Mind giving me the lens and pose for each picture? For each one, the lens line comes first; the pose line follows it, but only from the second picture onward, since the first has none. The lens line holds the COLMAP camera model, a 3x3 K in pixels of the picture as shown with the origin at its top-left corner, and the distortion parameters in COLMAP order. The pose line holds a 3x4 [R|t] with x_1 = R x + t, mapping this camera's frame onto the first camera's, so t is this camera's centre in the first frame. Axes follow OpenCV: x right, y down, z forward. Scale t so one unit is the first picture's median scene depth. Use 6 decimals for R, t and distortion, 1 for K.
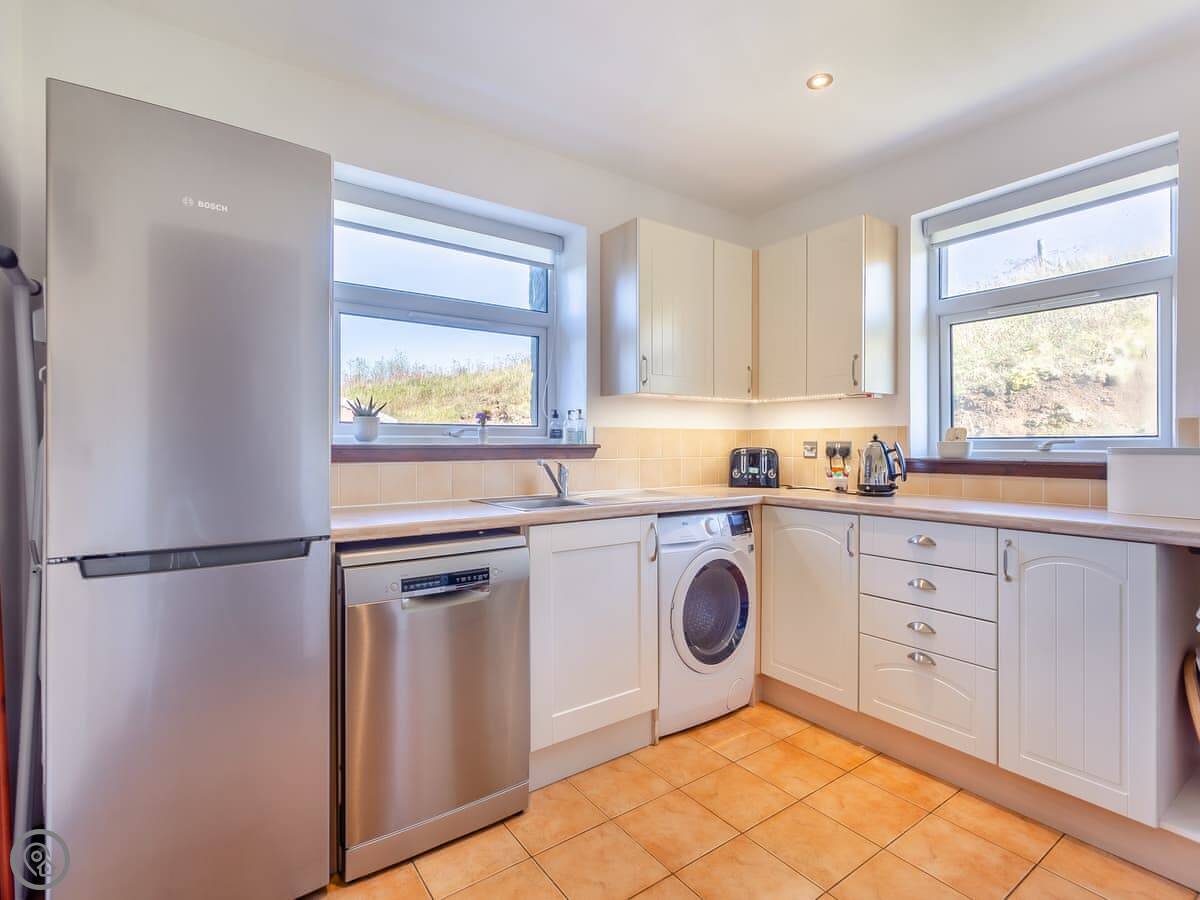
lens RADIAL K [[580.5, 0, 595.0], [0, 580.5, 441.6], [0, 0, 1]] dist [0.001243, 0.000713]
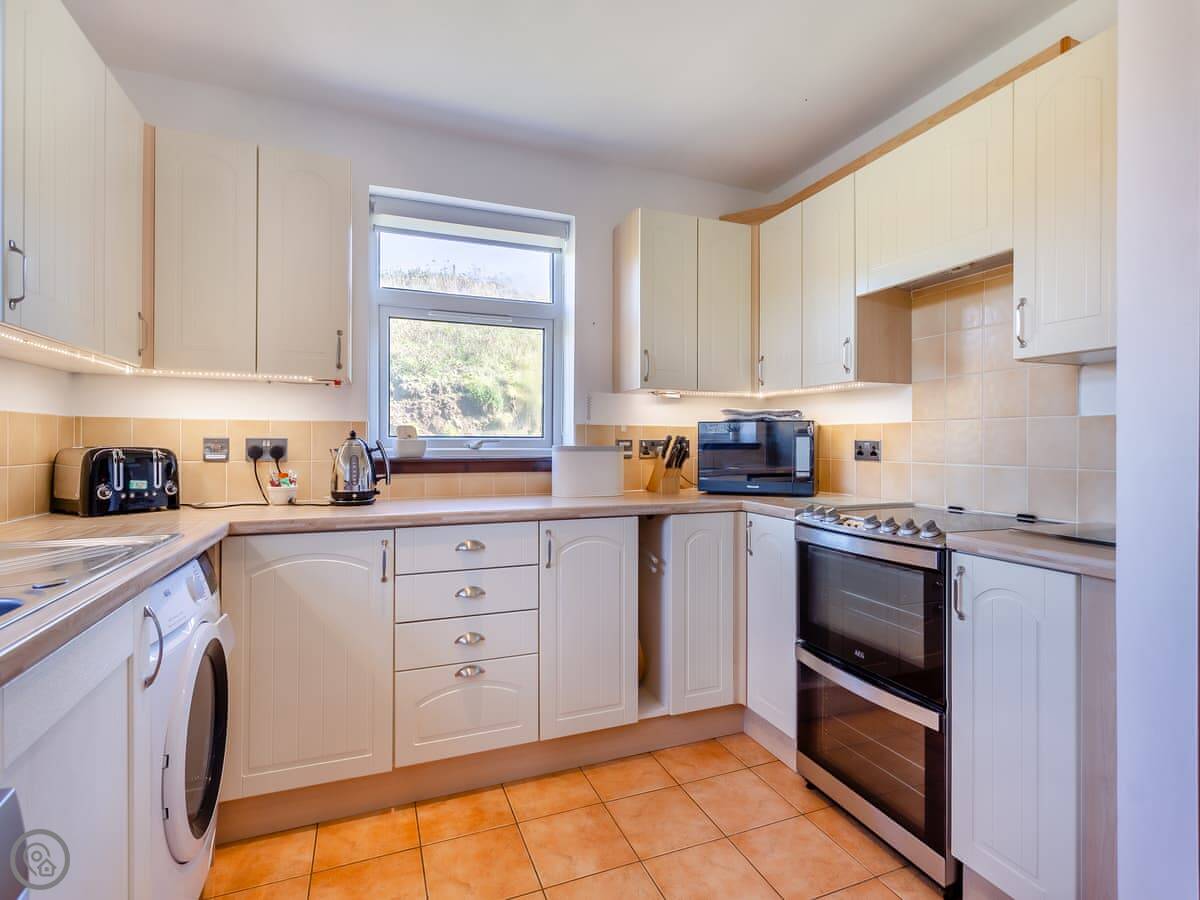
lens RADIAL K [[580.5, 0, 595.0], [0, 580.5, 441.6], [0, 0, 1]] dist [0.001243, 0.000713]
pose [[0.240349, 0.004450, 0.970676, -0.260726], [-0.008308, 0.999962, -0.002528, 0.002673], [-0.970651, -0.007457, 0.240377, 0.504378]]
